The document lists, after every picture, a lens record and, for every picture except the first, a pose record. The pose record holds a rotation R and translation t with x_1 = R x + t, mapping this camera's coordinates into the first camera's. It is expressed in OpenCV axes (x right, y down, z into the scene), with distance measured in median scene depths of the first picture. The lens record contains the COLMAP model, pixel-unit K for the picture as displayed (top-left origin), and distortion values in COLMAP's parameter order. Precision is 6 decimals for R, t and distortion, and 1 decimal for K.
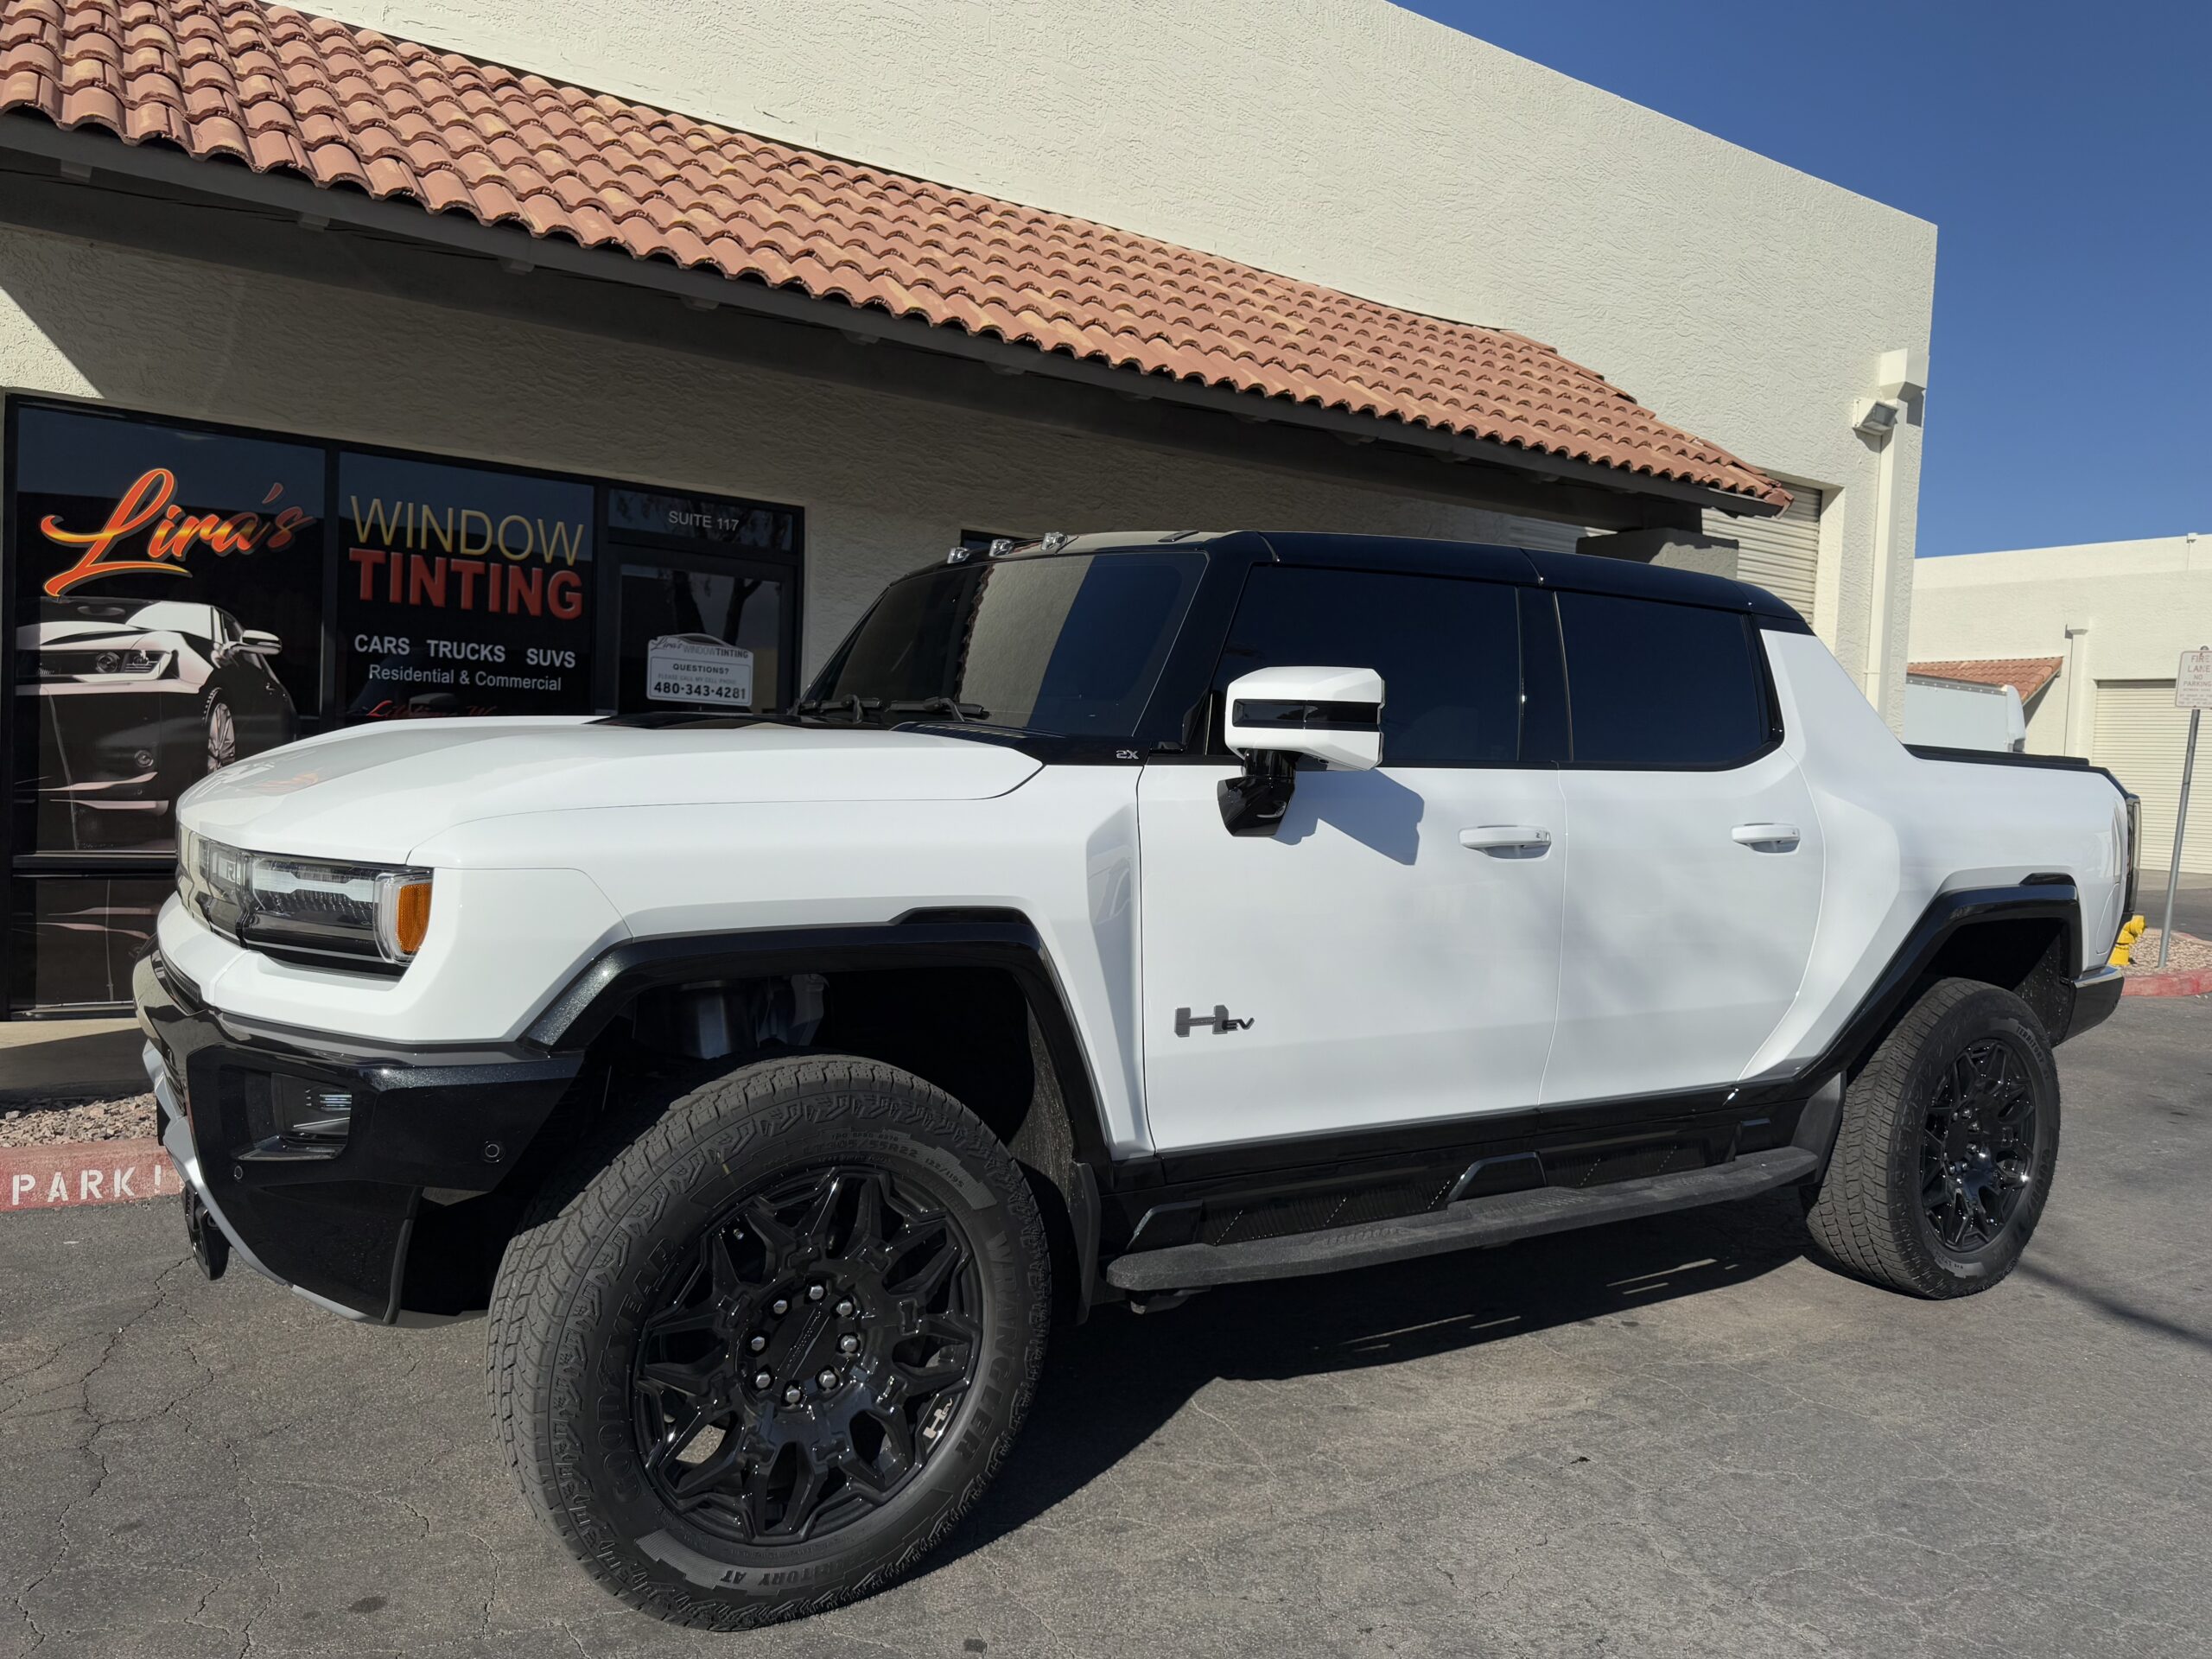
lens RADIAL K [[1590.8, 0, 1106.0], [0, 1590.8, 829.5], [0, 0, 1]] dist [0.089107, -0.135403]
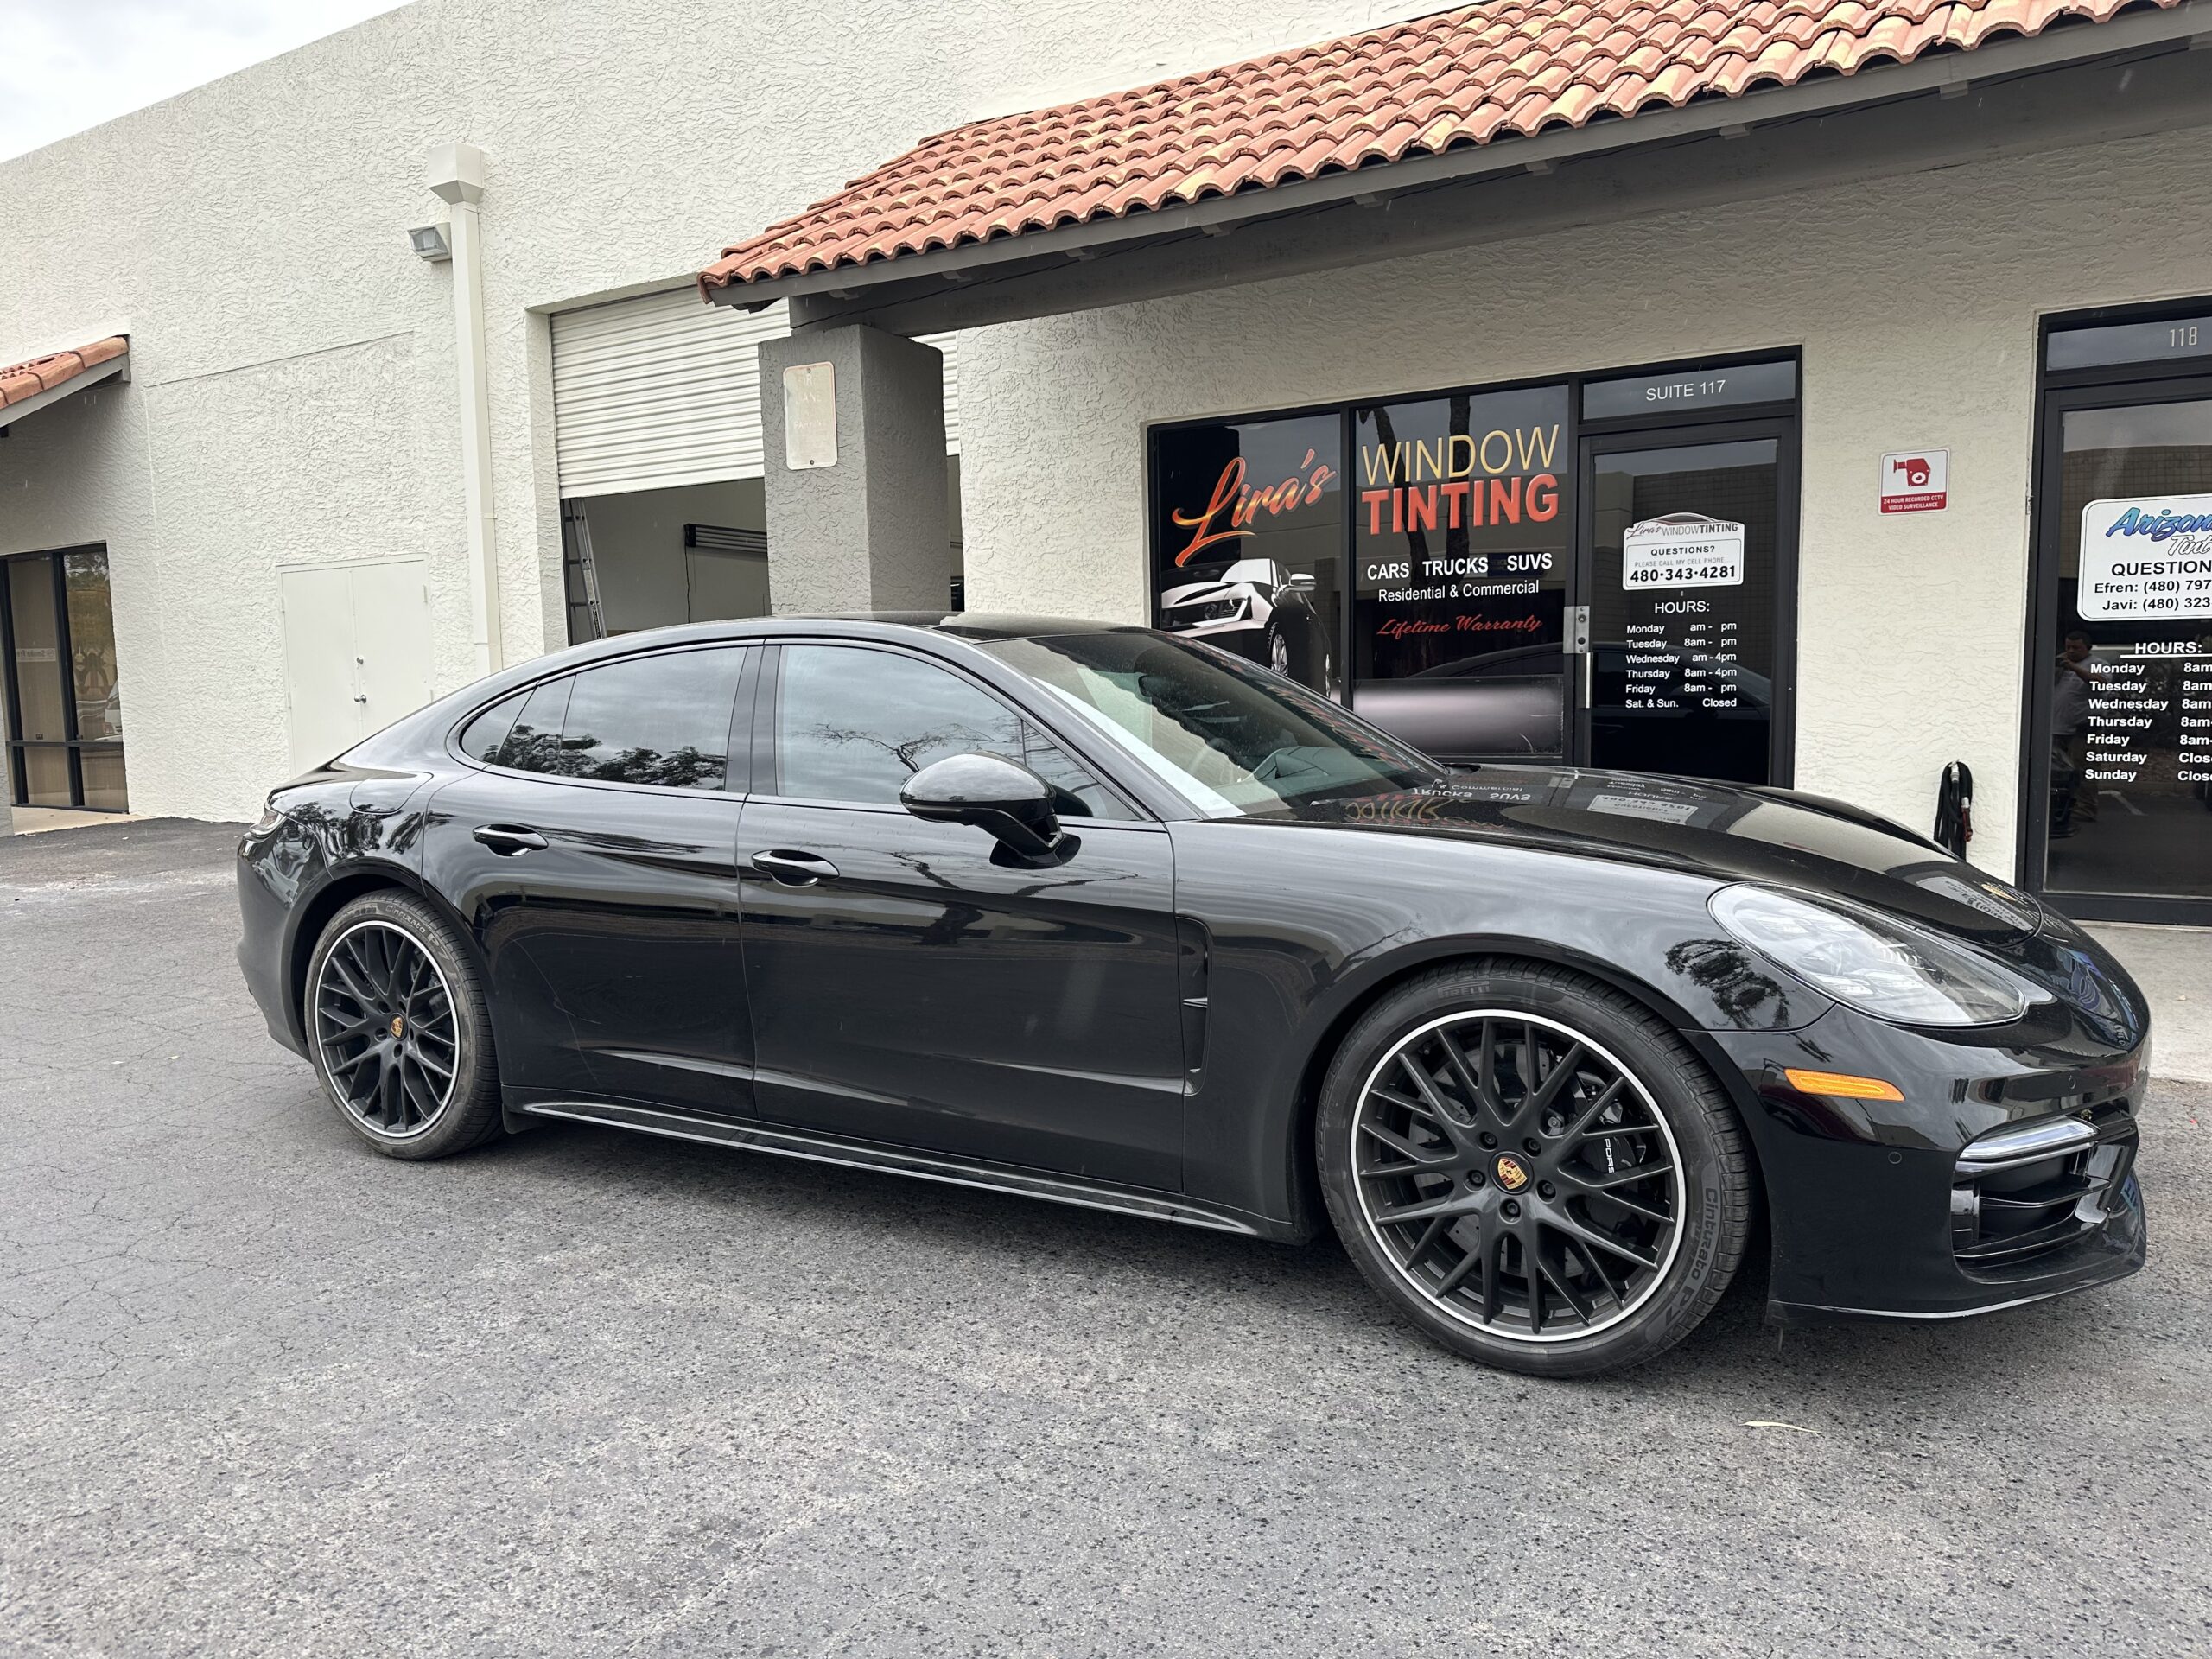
lens RADIAL K [[1534.4, 0, 1113.1], [0, 1534.4, 844.5], [0, 0, 1]] dist [0.092701, -0.162235]
pose [[0.427668, 0.034316, -0.903284, 0.475745], [0.006508, 0.999136, 0.041038, 0.035086], [0.903913, -0.023429, 0.427075, 0.341756]]
